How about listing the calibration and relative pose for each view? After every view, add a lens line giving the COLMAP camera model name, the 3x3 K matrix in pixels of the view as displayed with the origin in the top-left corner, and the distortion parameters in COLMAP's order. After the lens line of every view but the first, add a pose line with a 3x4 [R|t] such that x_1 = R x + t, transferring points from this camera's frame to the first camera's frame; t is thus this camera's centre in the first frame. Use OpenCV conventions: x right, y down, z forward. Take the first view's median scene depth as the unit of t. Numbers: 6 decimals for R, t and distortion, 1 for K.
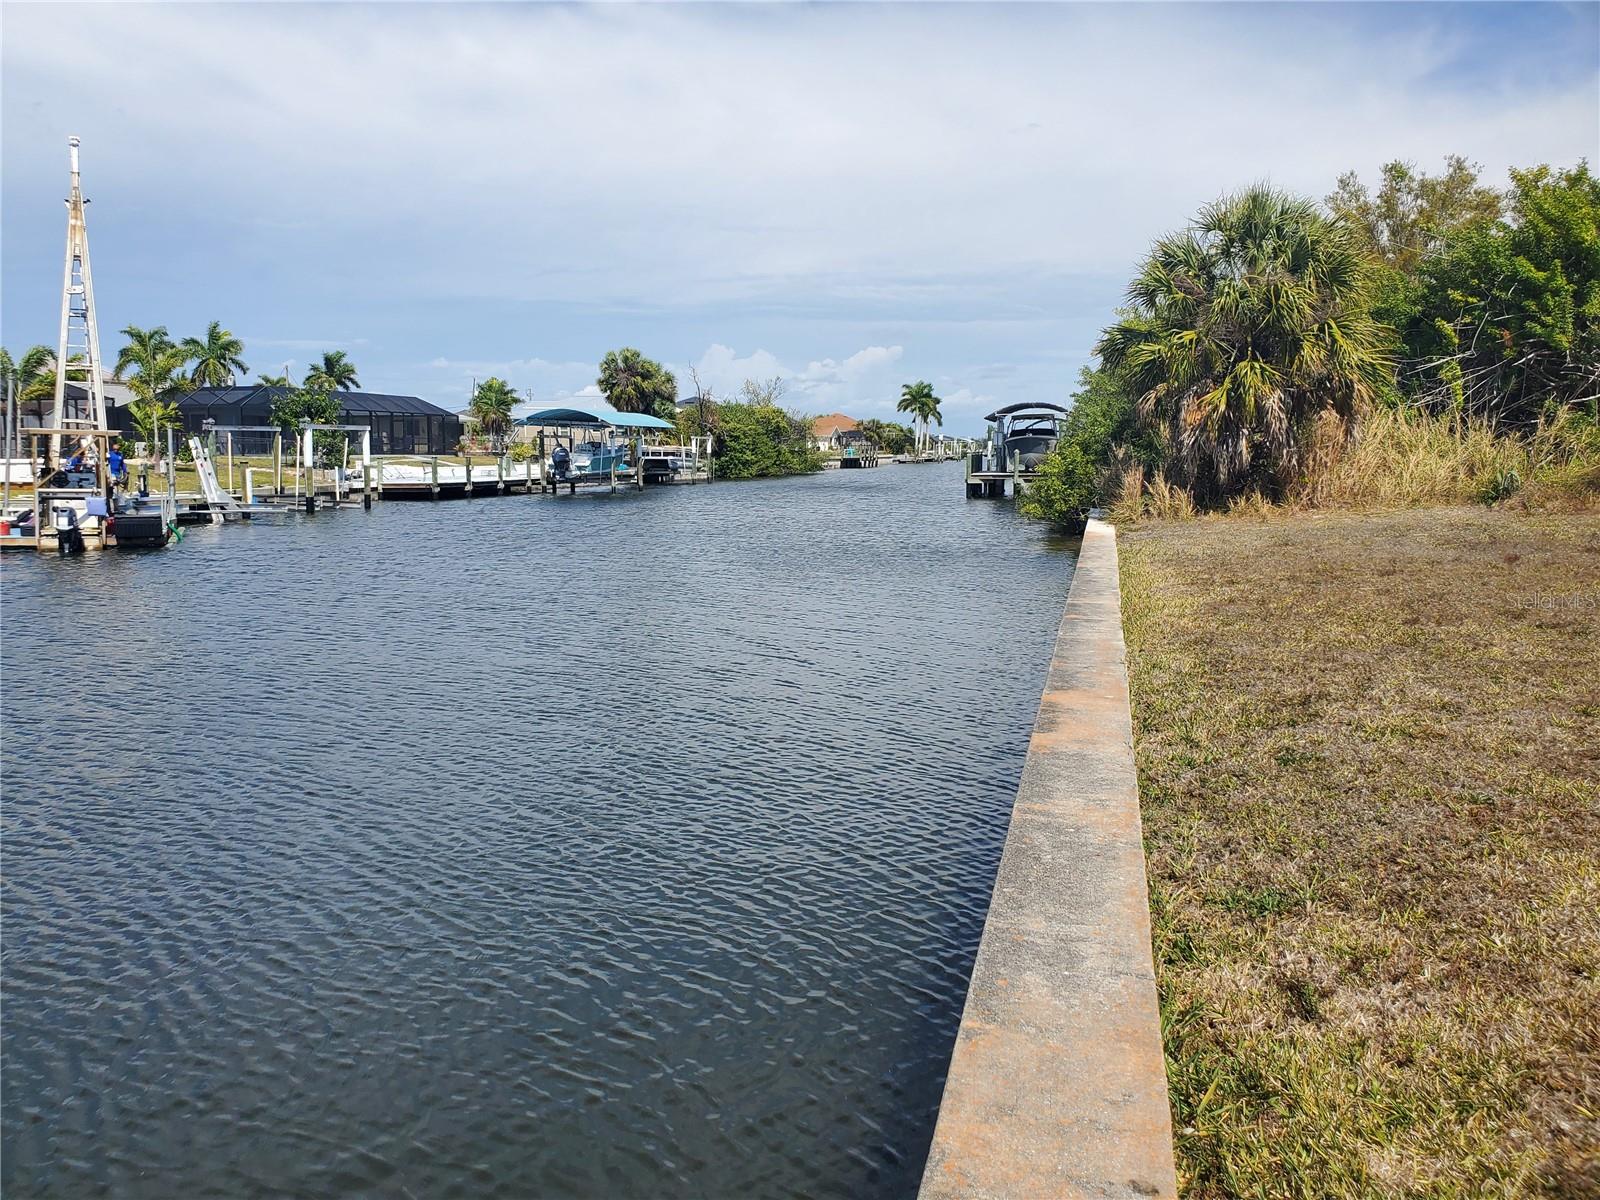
lens RADIAL K [[1243.1, 0, 764.2], [0, 1243.1, 579.2], [0, 0, 1]] dist [0.017596, -0.005745]
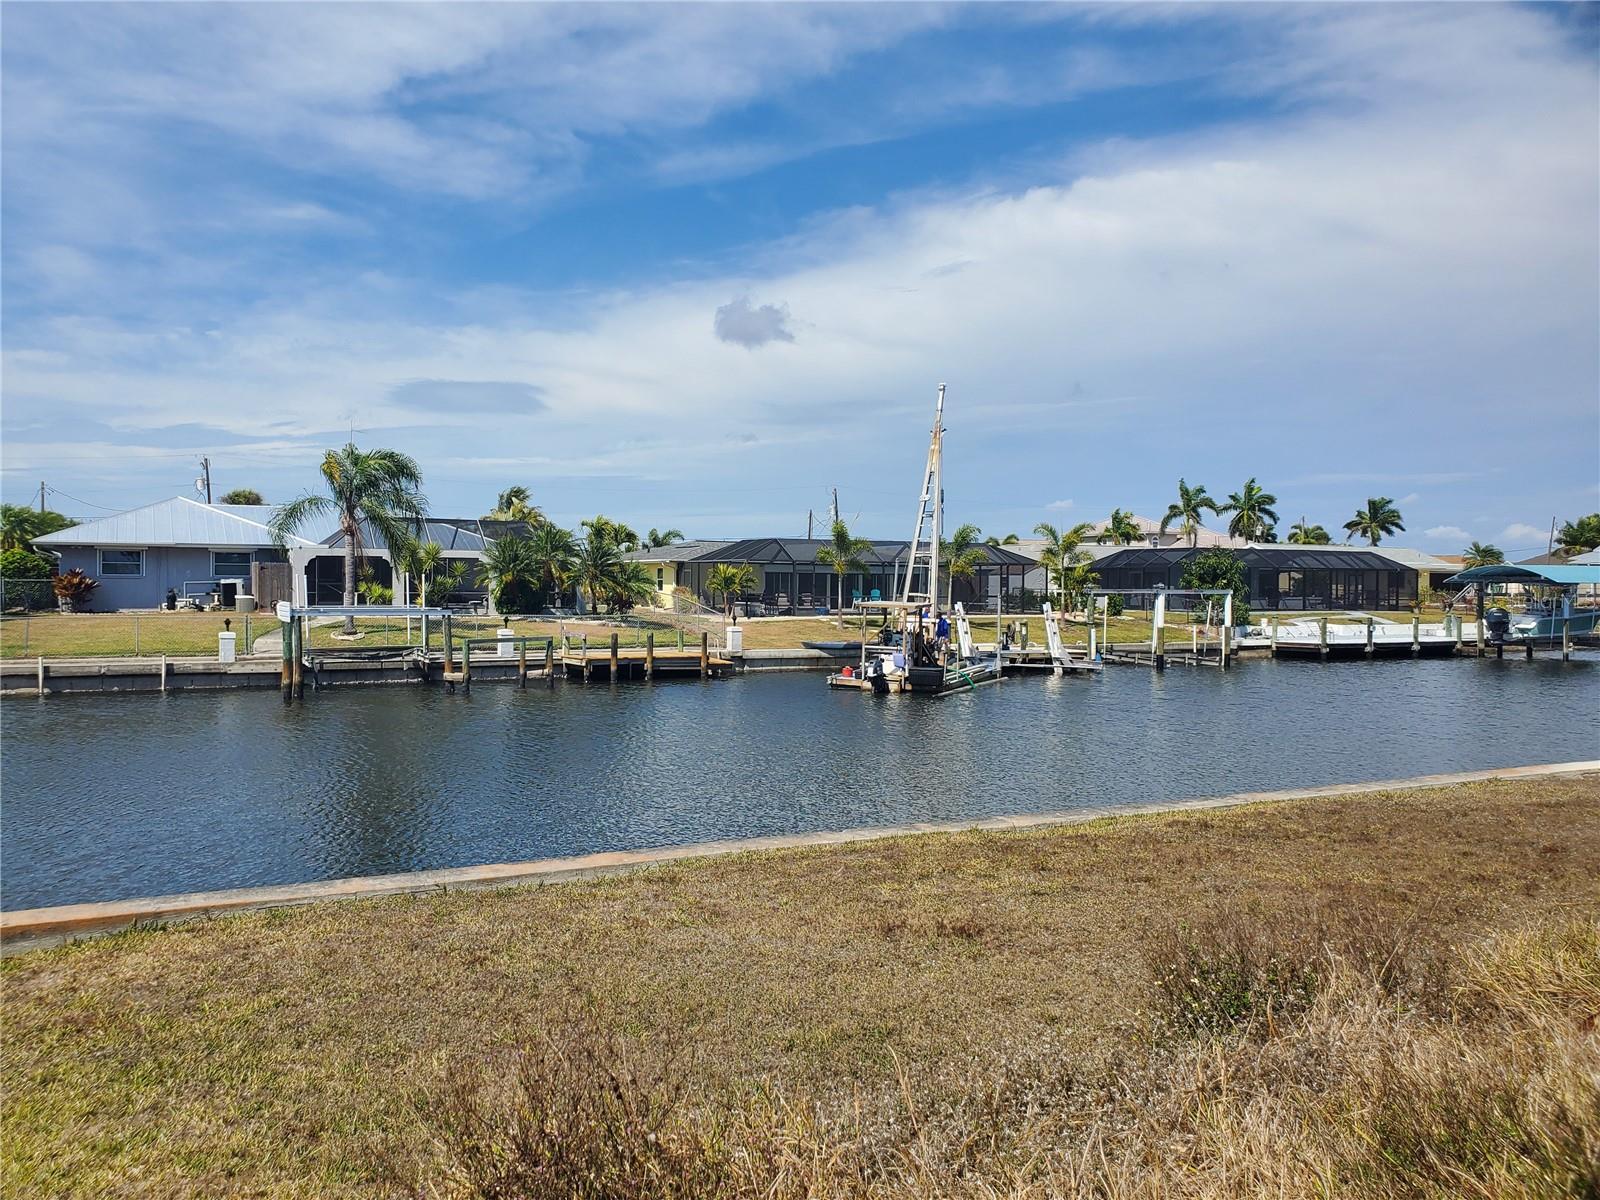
lens RADIAL K [[1243.1, 0, 758.3], [0, 1243.1, 664.1], [0, 0, 1]] dist [0.017596, -0.005745]
pose [[0.653496, 0.057203, -0.754765, 0.243589], [-0.087079, 0.996201, 0.000106, -0.026227], [0.751904, 0.065655, 0.655995, 0.001254]]
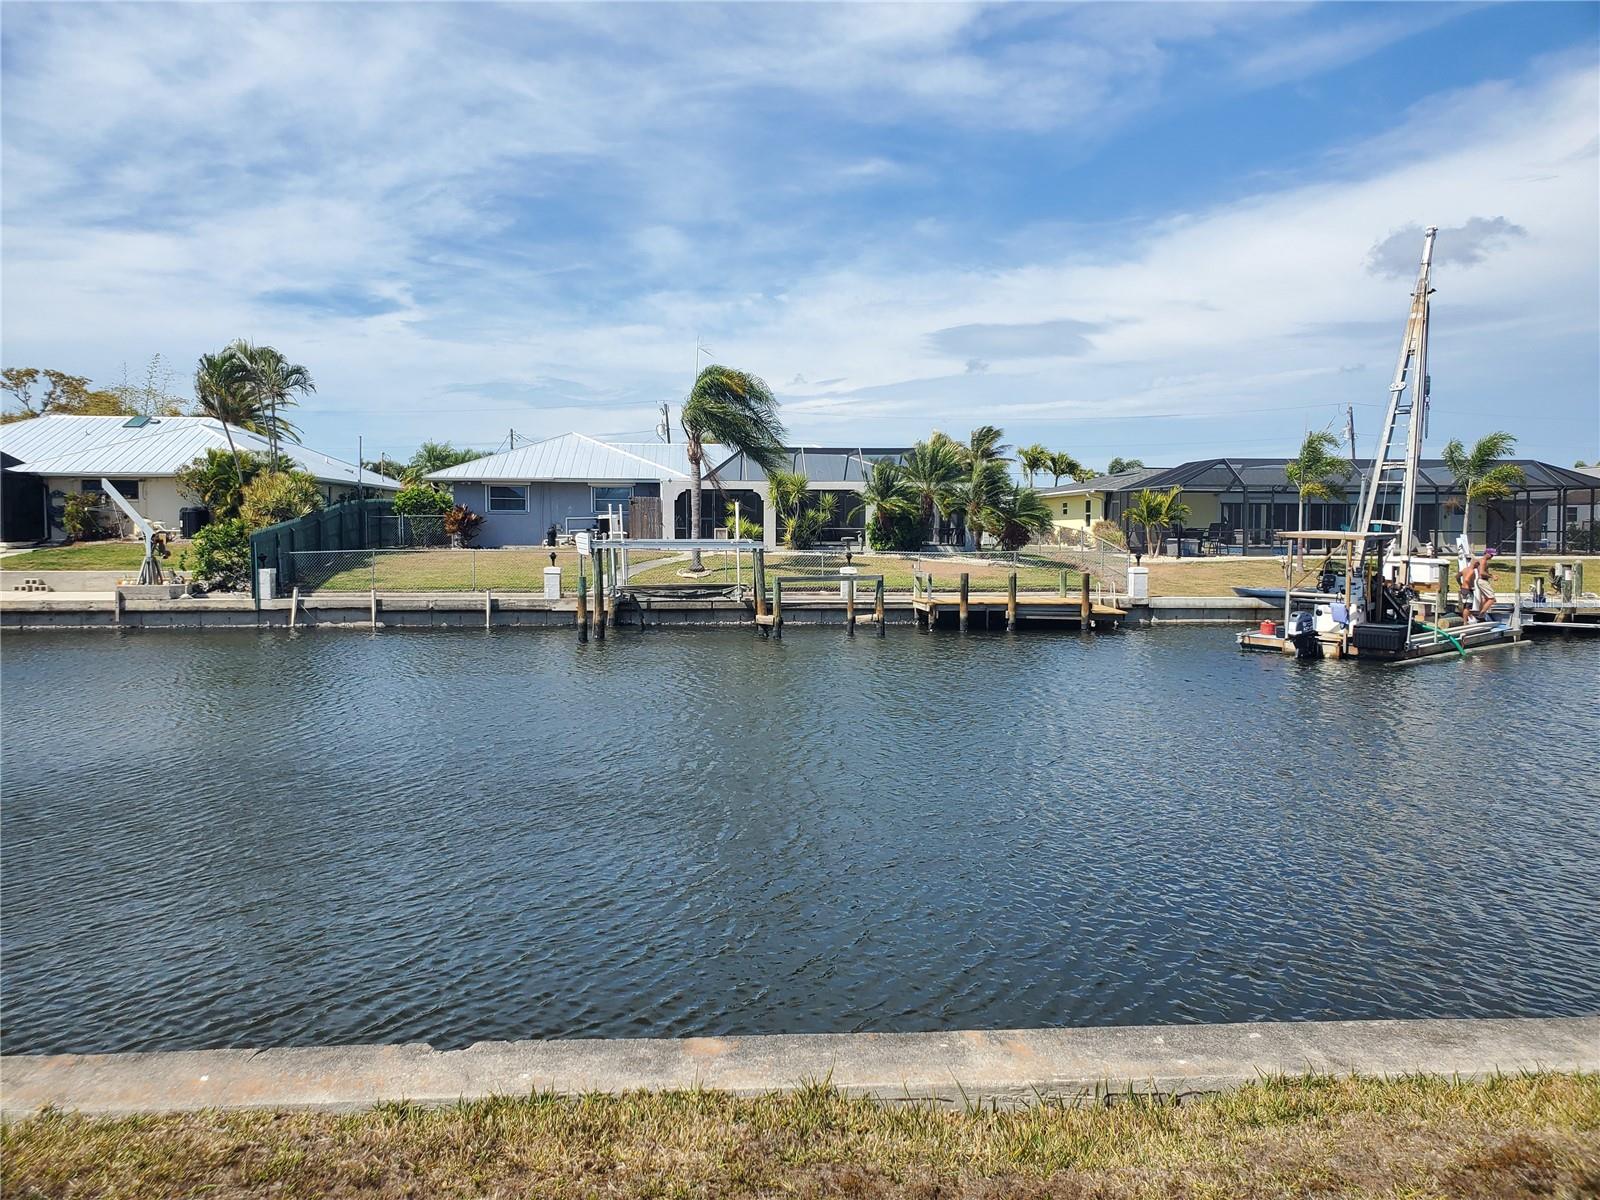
lens RADIAL K [[1243.1, 0, 765.5], [0, 1243.1, 670.0], [0, 0, 1]] dist [0.017596, -0.005745]
pose [[0.281496, 0.112677, -0.952924, 0.176382], [-0.101272, 0.991024, 0.087266, -0.034823], [0.954203, 0.071939, 0.290380, 0.189804]]
